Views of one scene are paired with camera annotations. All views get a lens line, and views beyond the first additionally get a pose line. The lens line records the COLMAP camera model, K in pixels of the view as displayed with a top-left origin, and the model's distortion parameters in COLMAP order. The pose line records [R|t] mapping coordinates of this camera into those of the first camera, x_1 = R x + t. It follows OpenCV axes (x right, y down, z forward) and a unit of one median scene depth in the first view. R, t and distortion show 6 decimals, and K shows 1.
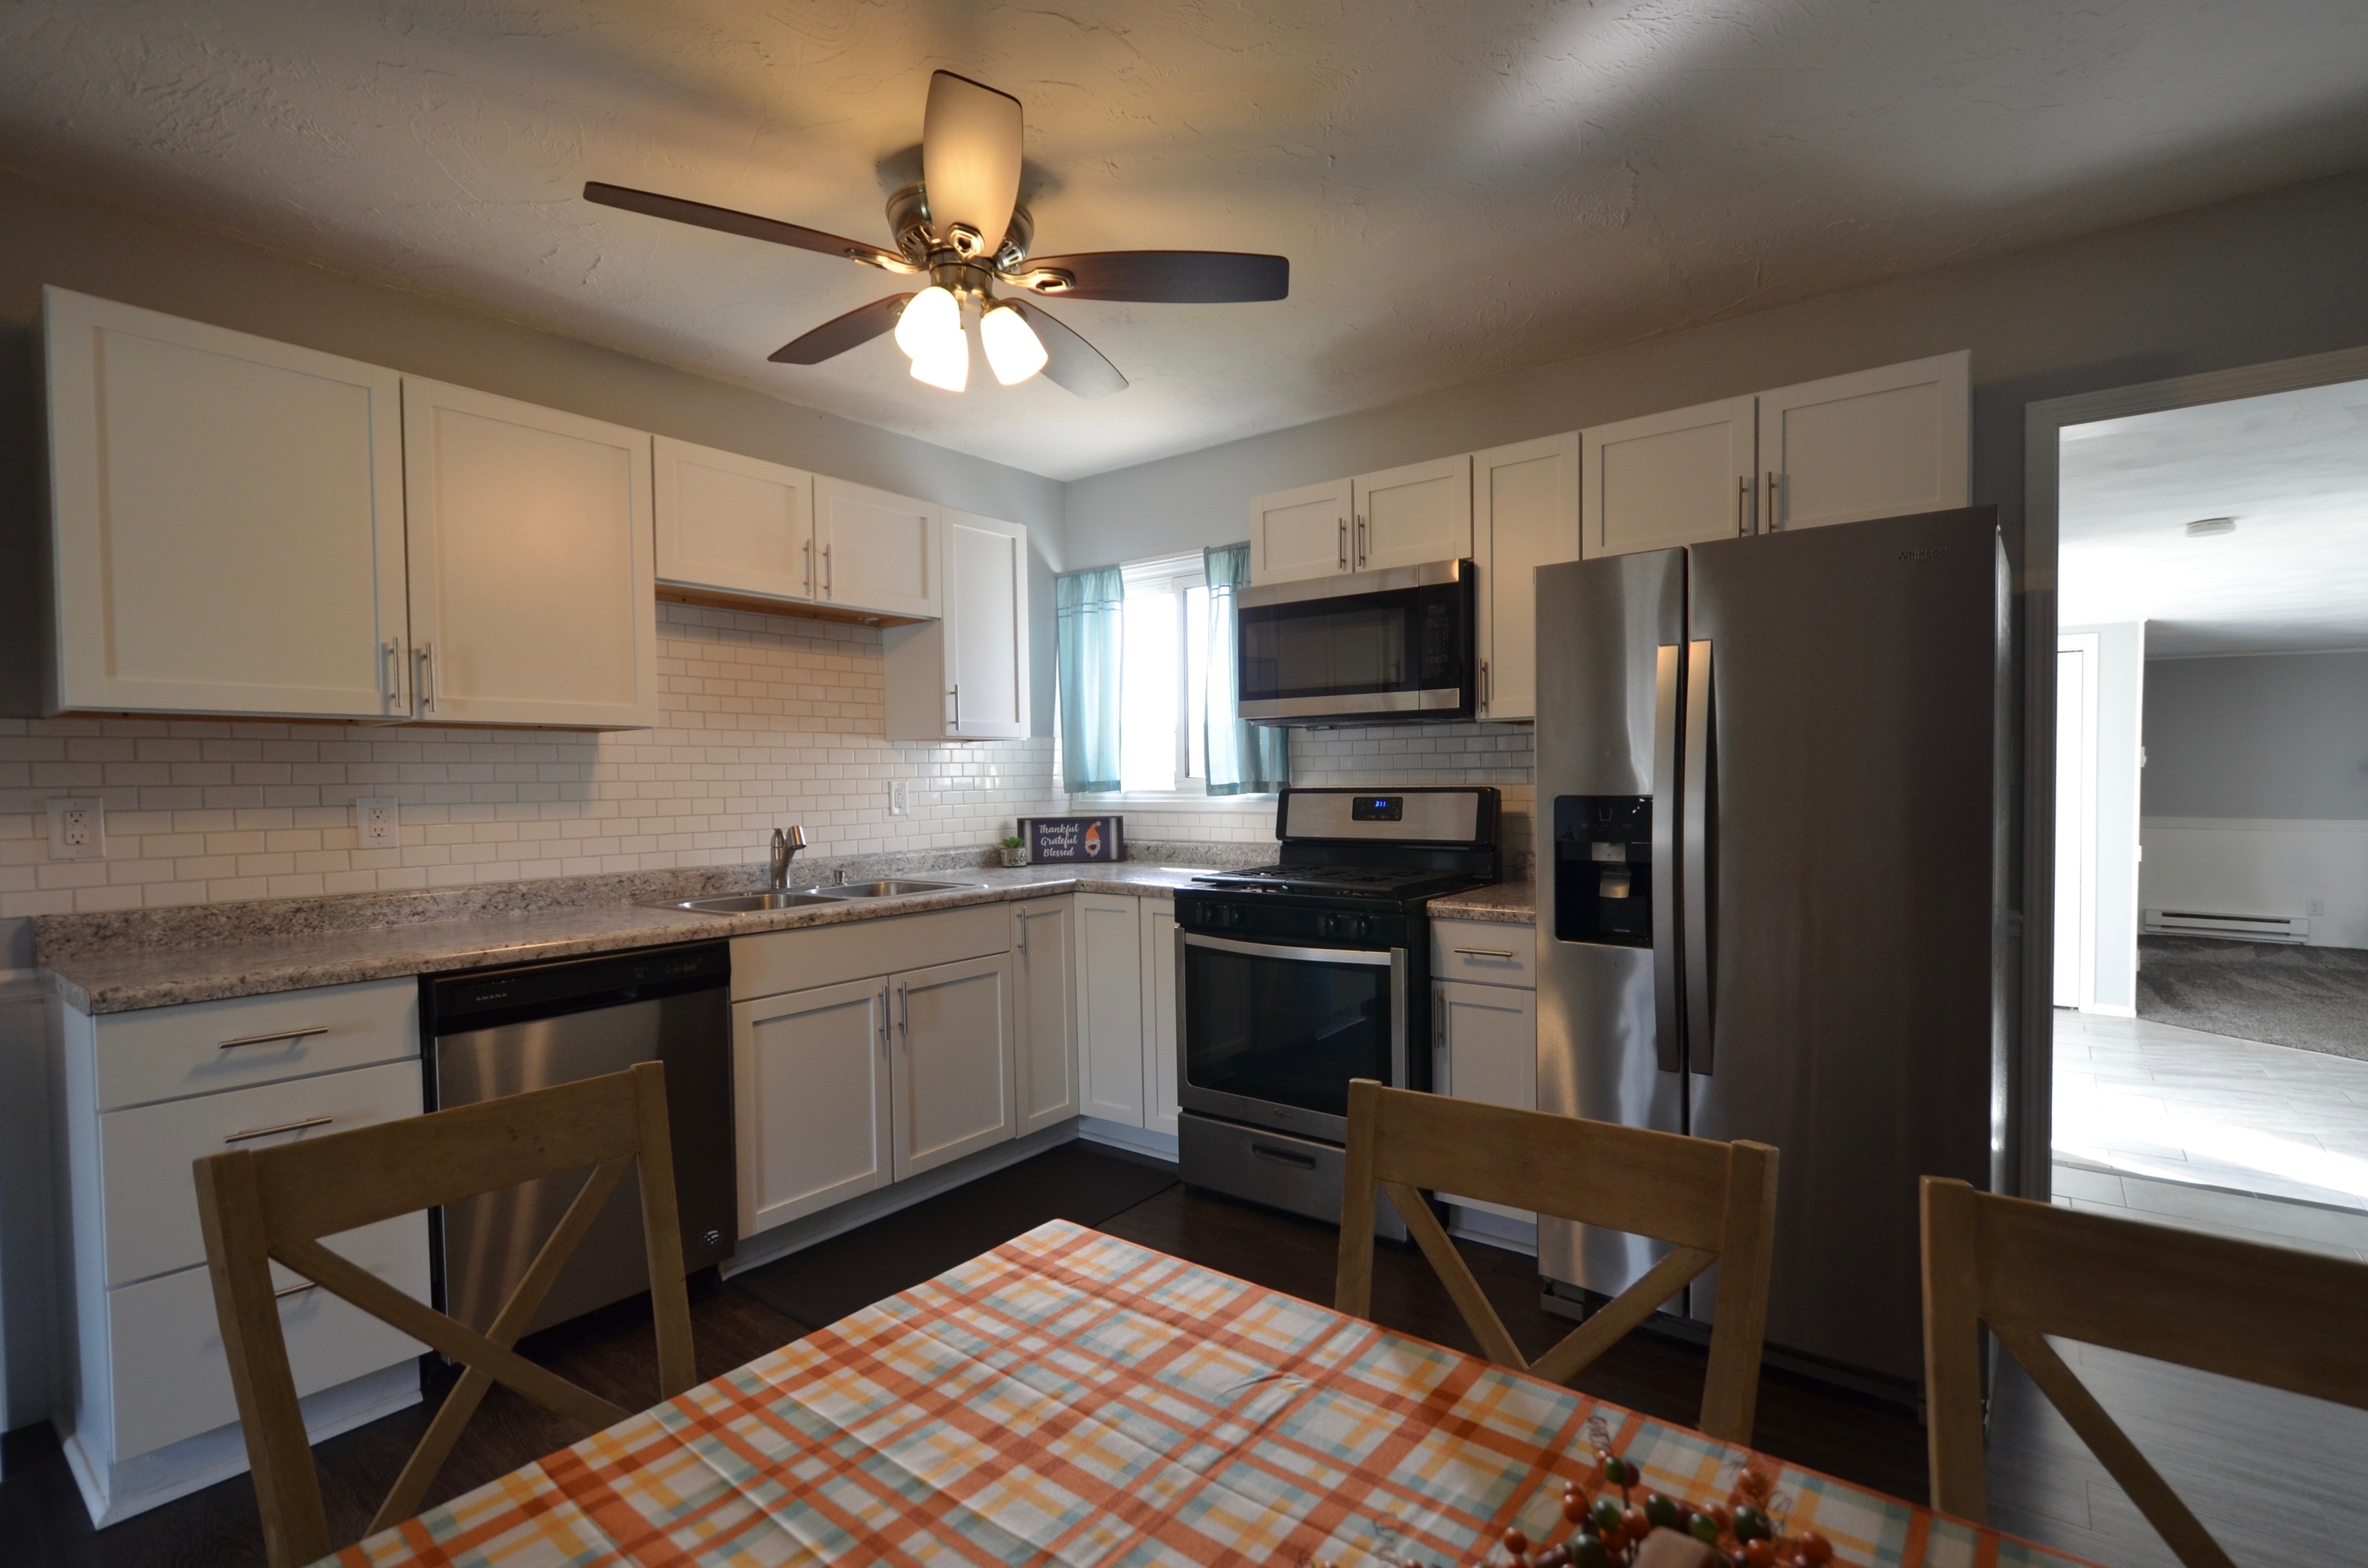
lens RADIAL K [[1075.0, 0, 1216.9], [0, 1075.0, 795.9], [0, 0, 1]] dist [0.011744, -0.000030]
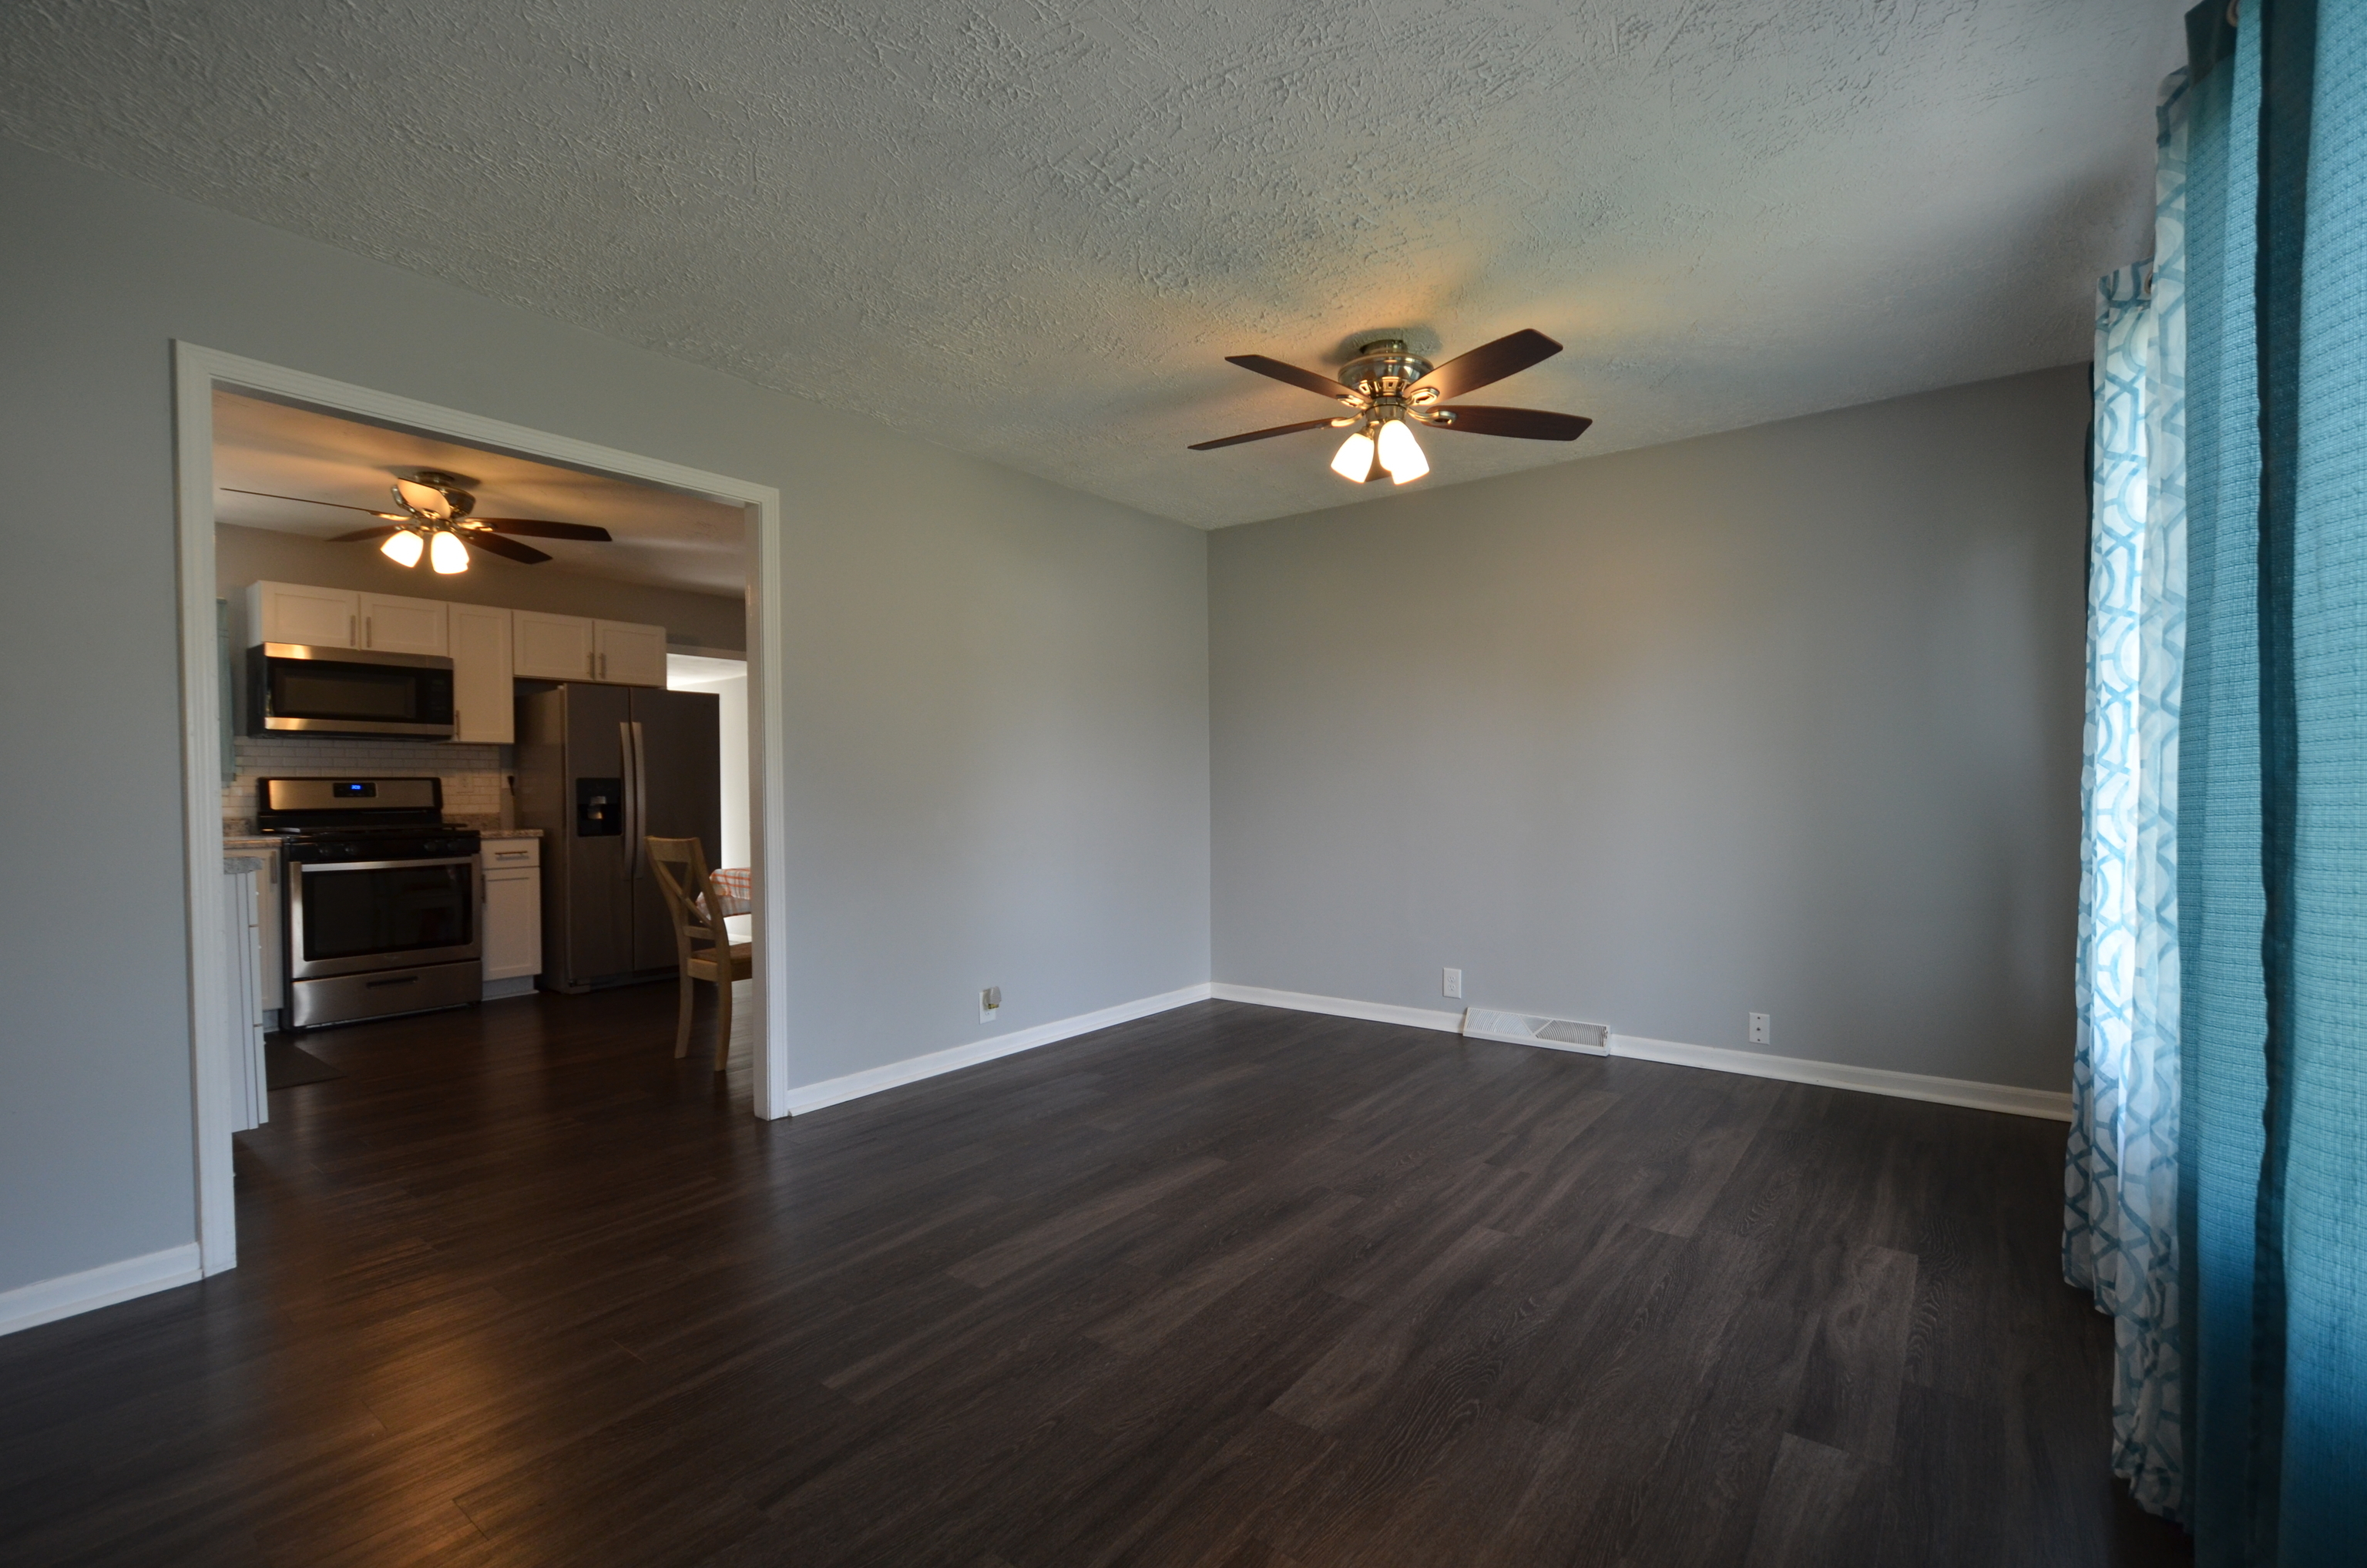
lens RADIAL K [[1023.3, 0, 1215.7], [0, 1023.3, 801.5], [0, 0, 1]] dist [0.006161, -0.006807]
pose [[-0.006460, 0.002723, 0.999975, -1.497111], [0.027076, 0.999630, -0.002547, 0.072539], [-0.999613, 0.027059, -0.006531, -0.324890]]
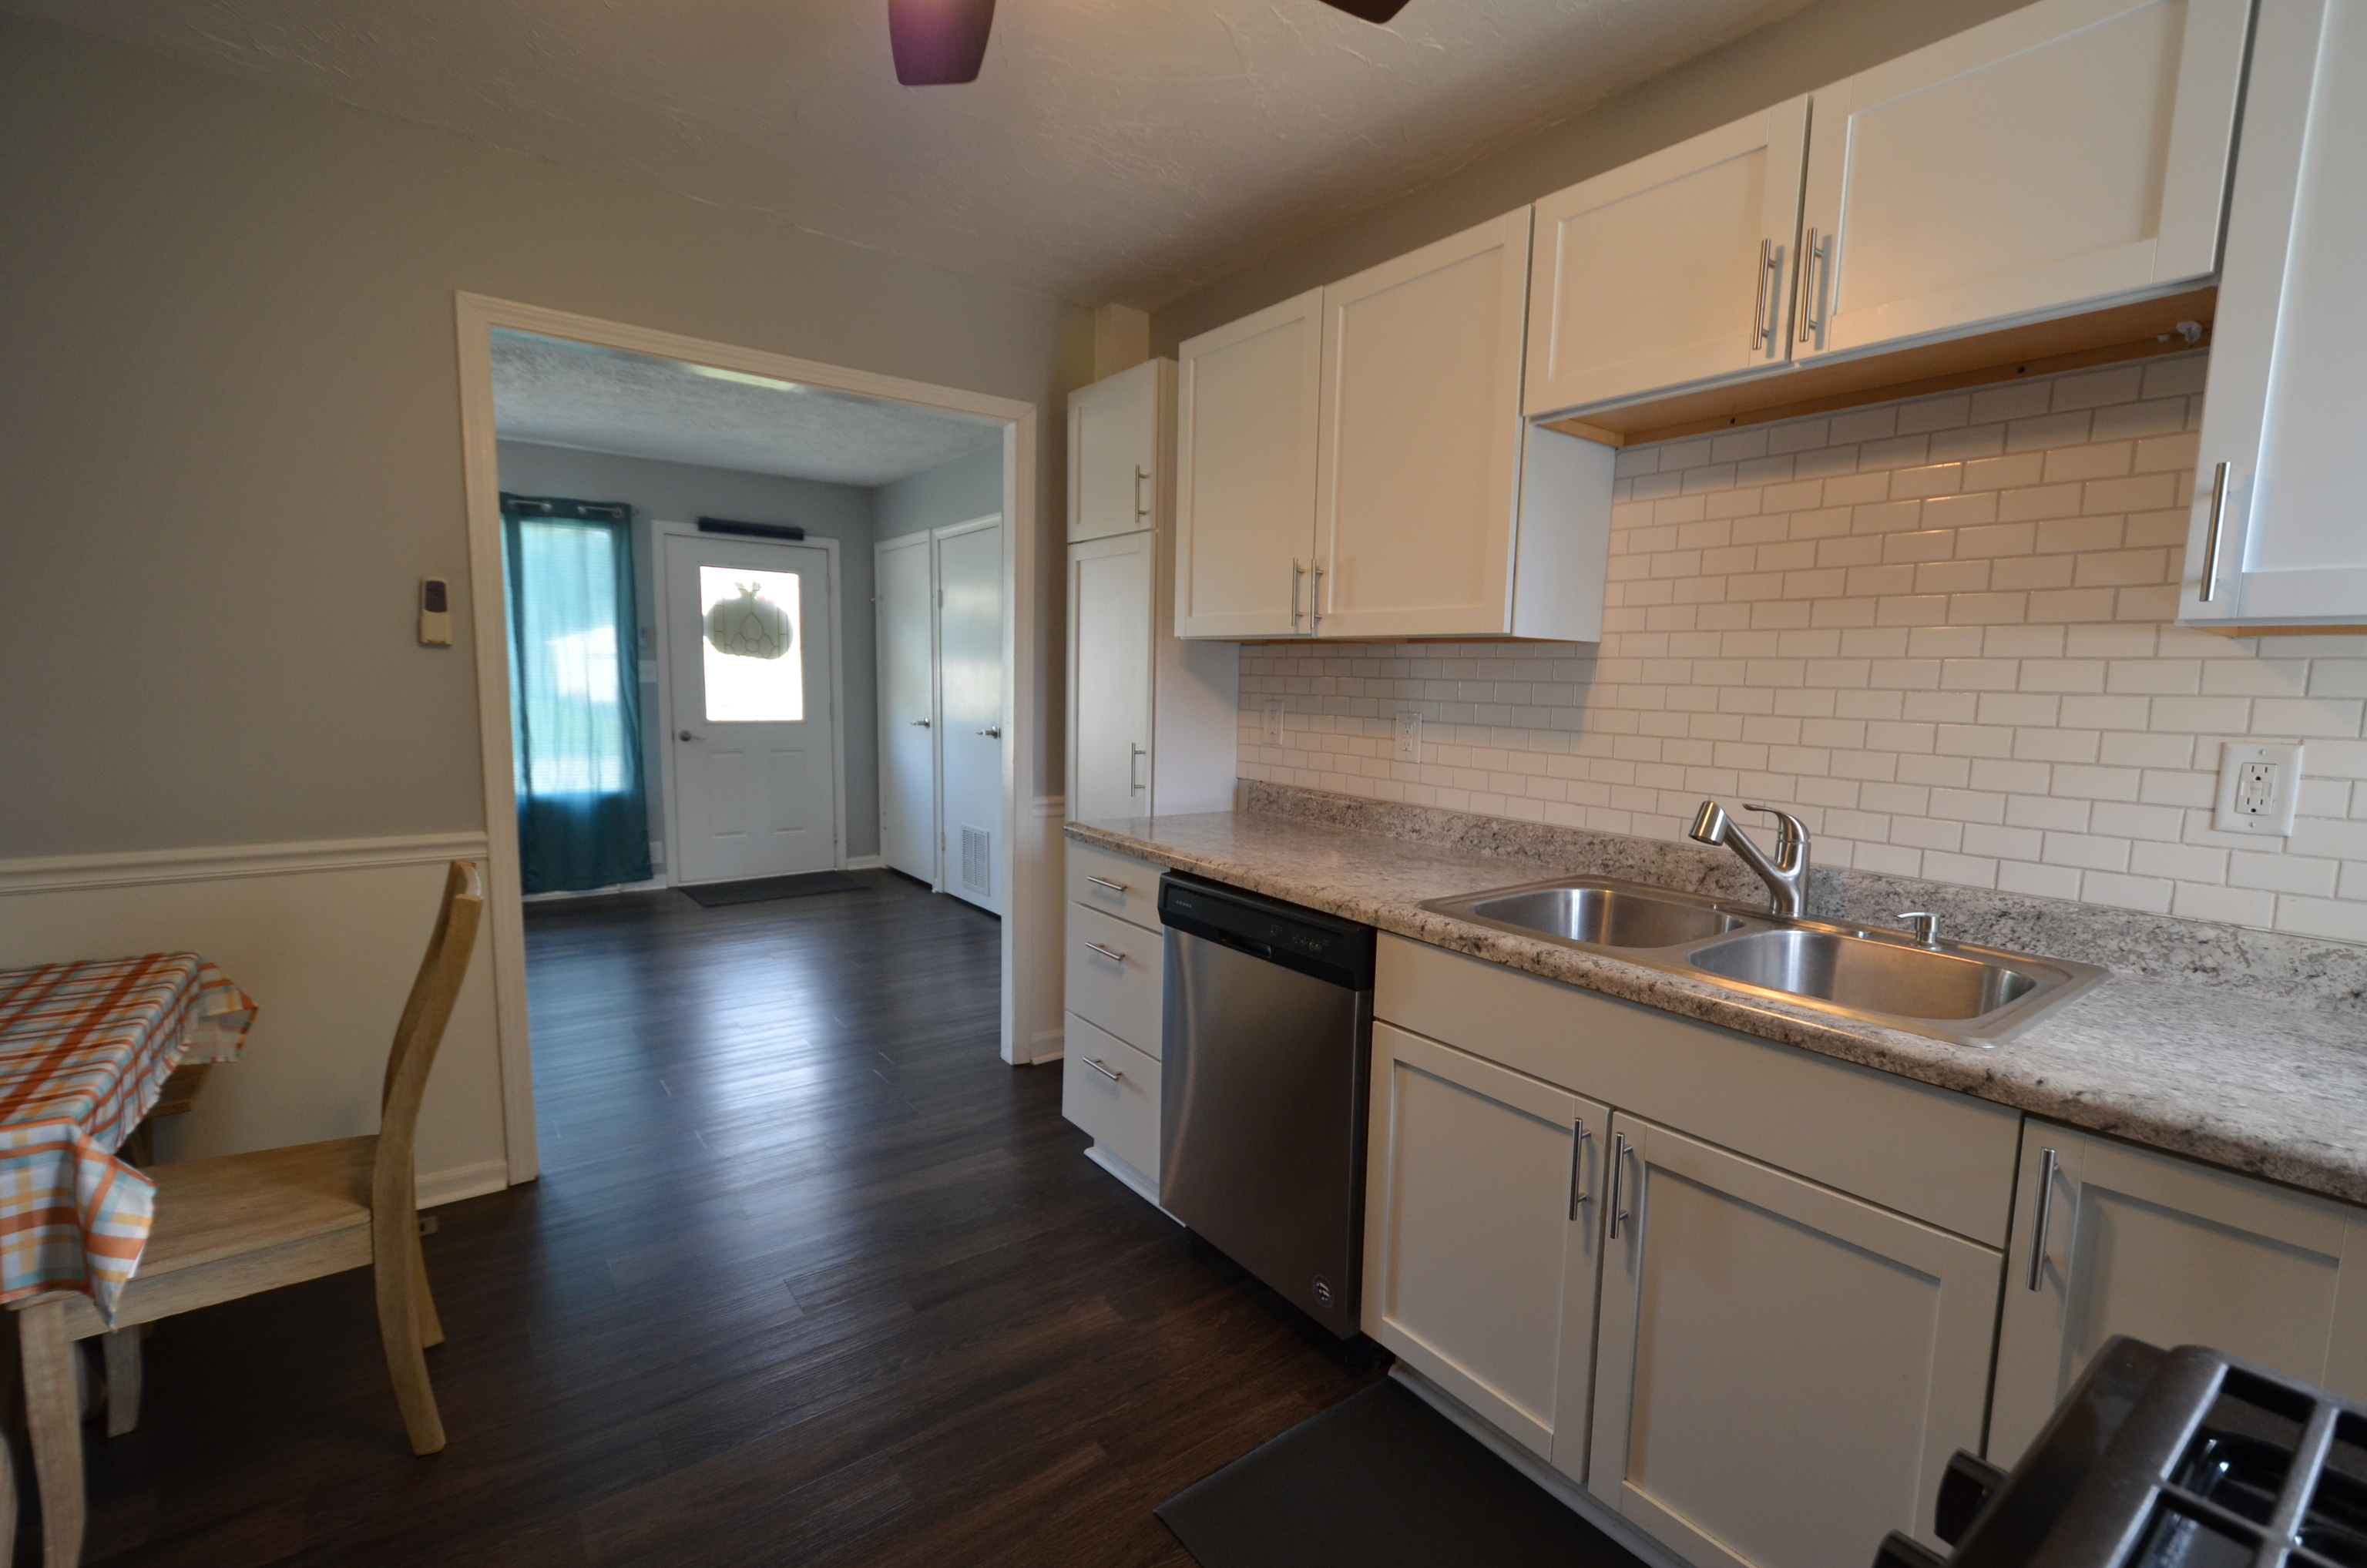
lens RADIAL K [[1023.3, 0, 1215.7], [0, 1023.3, 801.5], [0, 0, 1]] dist [0.006161, -0.006807]
pose [[-0.265402, 0.124124, -0.956115, 0.173972], [-0.037830, 0.989574, 0.138968, -0.034657], [0.963395, 0.073052, -0.257939, 0.858300]]
